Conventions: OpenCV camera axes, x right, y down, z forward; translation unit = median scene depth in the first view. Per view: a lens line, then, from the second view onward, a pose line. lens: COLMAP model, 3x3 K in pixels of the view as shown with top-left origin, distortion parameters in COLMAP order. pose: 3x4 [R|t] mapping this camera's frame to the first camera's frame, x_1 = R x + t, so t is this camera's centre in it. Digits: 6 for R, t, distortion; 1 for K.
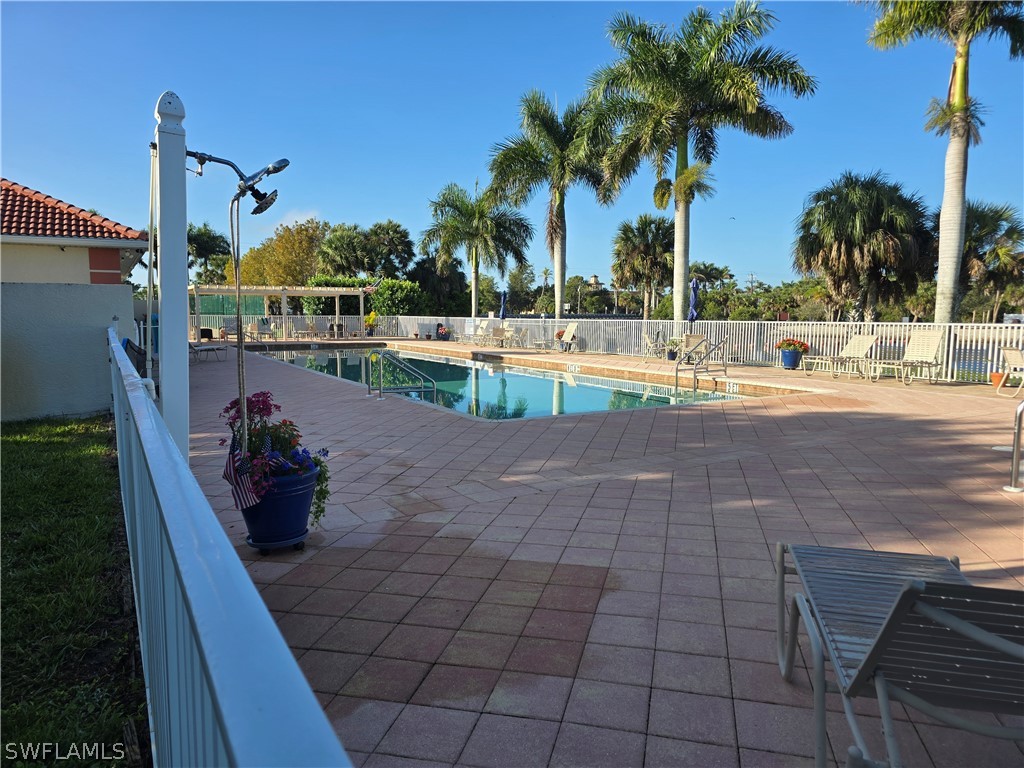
lens RADIAL K [[696.4, 0, 518.3], [0, 696.4, 392.4], [0, 0, 1]] dist [0.062438, -0.010268]
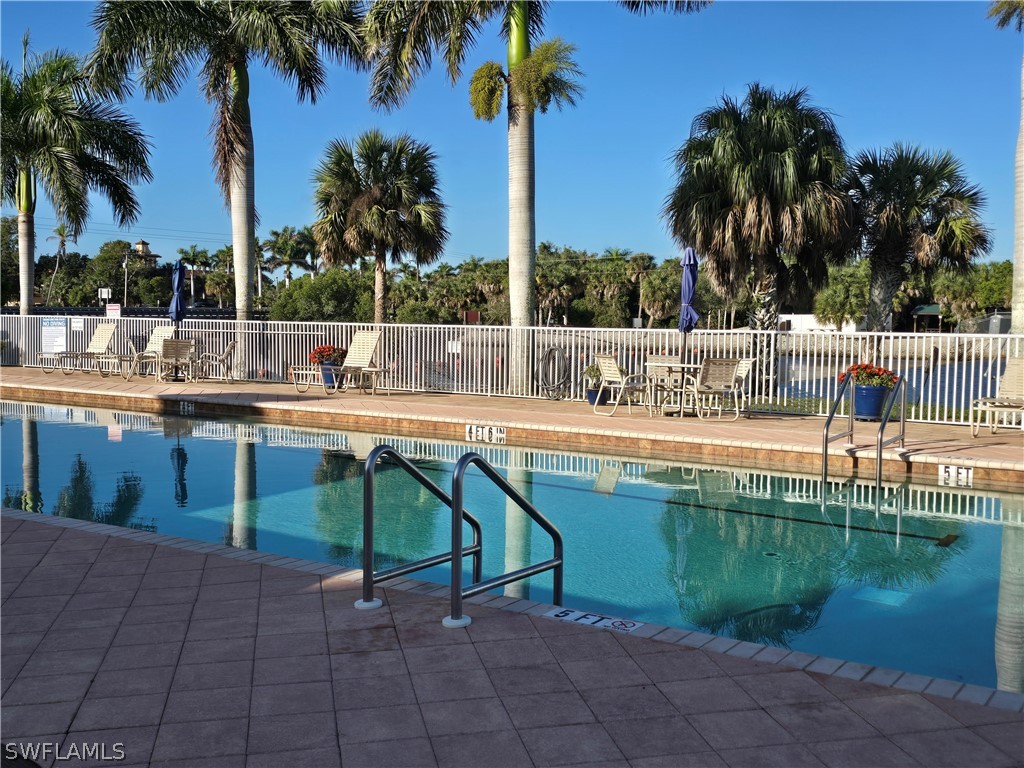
lens RADIAL K [[1105.1, 0, 514.1], [0, 1105.1, 376.5], [0, 0, 1]] dist [0.117630, 0.000000]
pose [[0.898997, -0.019515, 0.437519, -0.121744], [0.041812, 0.998268, -0.041387, -0.022886], [-0.435954, 0.055500, 0.898256, 0.189971]]
